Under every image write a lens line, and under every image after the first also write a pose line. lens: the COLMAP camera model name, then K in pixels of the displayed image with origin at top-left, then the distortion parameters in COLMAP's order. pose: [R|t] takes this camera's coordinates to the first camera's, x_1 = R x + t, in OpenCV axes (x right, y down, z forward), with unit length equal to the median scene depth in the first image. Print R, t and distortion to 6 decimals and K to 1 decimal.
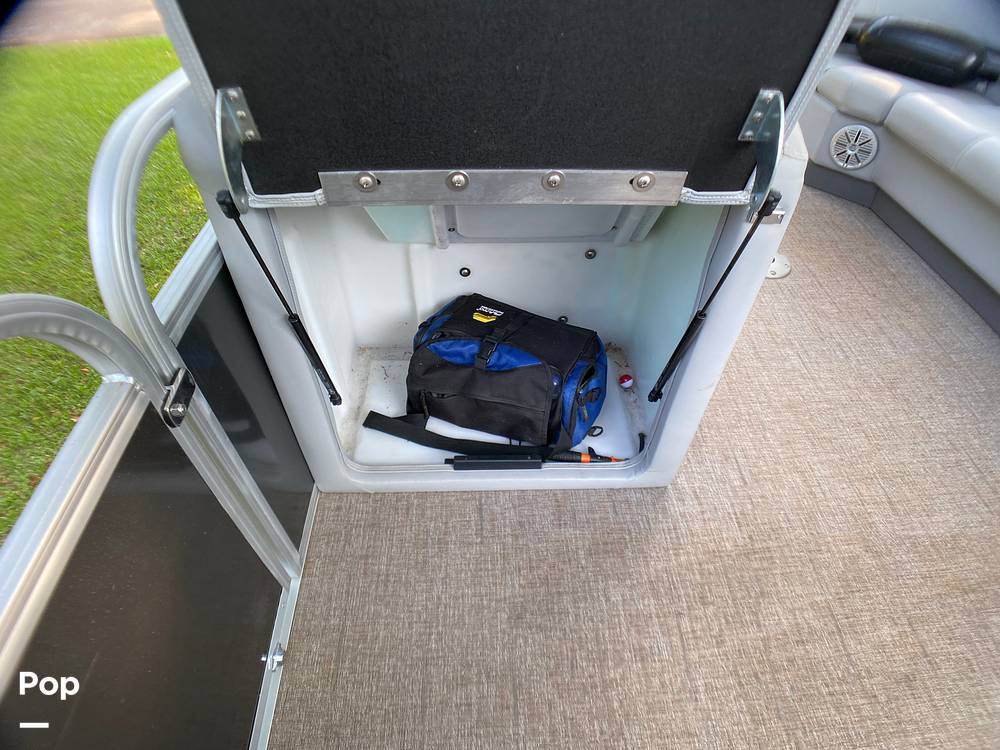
lens RADIAL K [[552.2, 0, 491.8], [0, 552.2, 379.0], [0, 0, 1]] dist [-0.099606, 0.019431]
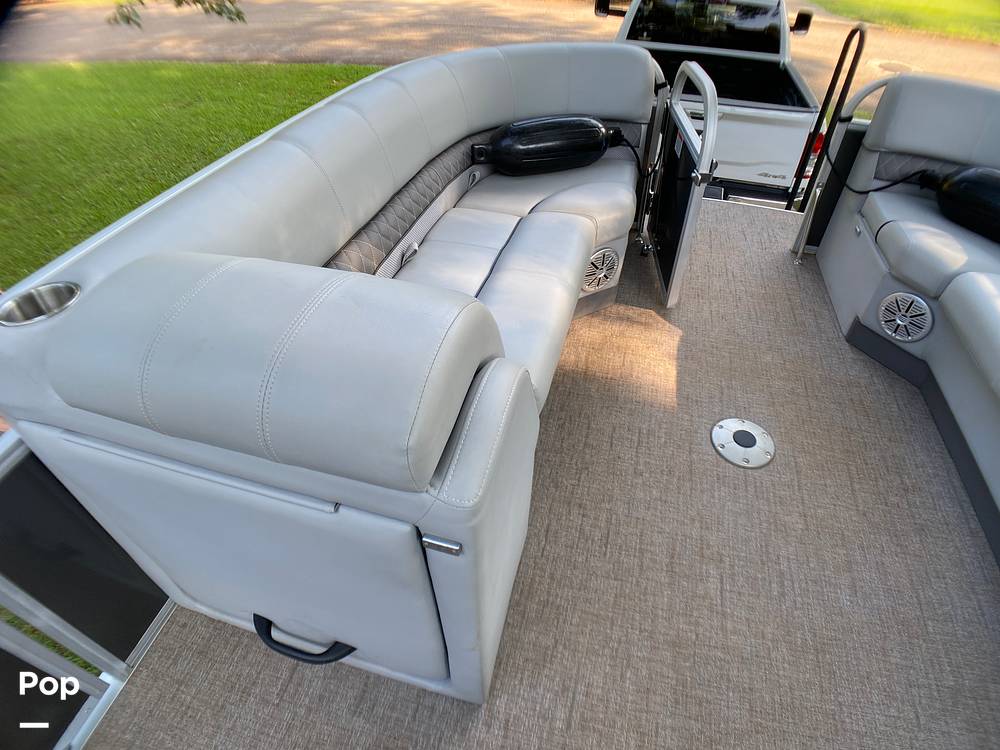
lens RADIAL K [[552.2, 0, 484.3], [0, 552.2, 366.1], [0, 0, 1]] dist [-0.099606, 0.019431]
pose [[0.954699, 0.181987, -0.235437, 0.487857], [-0.195727, 0.979991, -0.036164, -0.385271], [0.224145, 0.080607, 0.971217, 0.065024]]
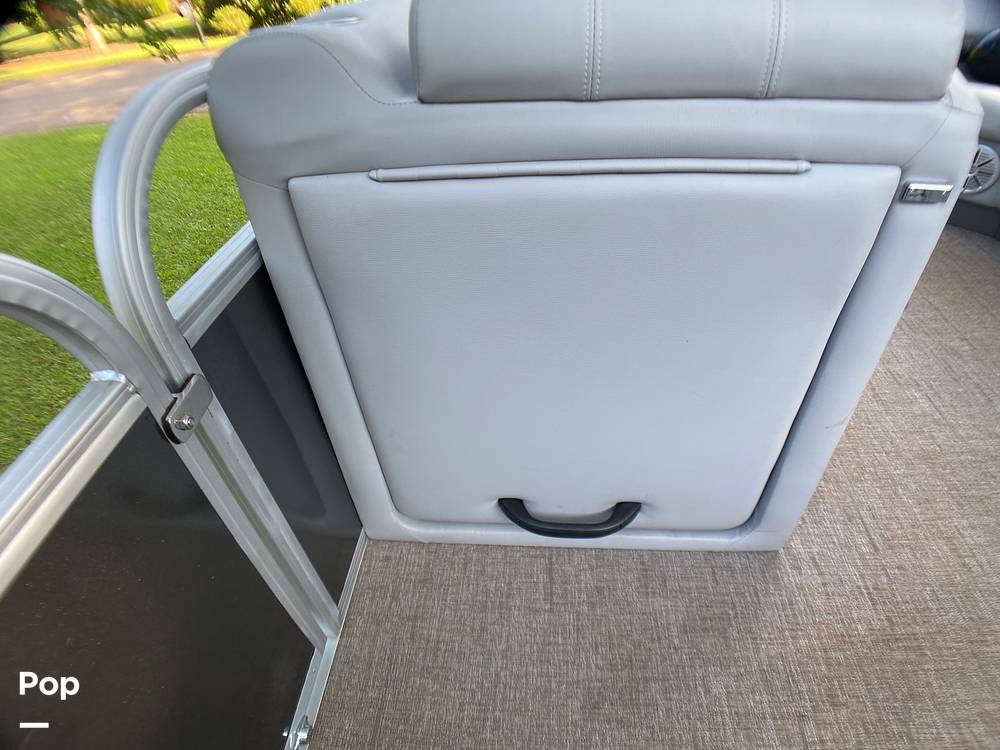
lens RADIAL K [[552.2, 0, 486.7], [0, 552.2, 370.7], [0, 0, 1]] dist [-0.099606, 0.019431]
pose [[0.990217, 0.011738, -0.139041, -0.005383], [-0.027485, 0.993342, -0.111878, 0.032894], [0.136802, 0.114605, 0.983947, 0.134809]]
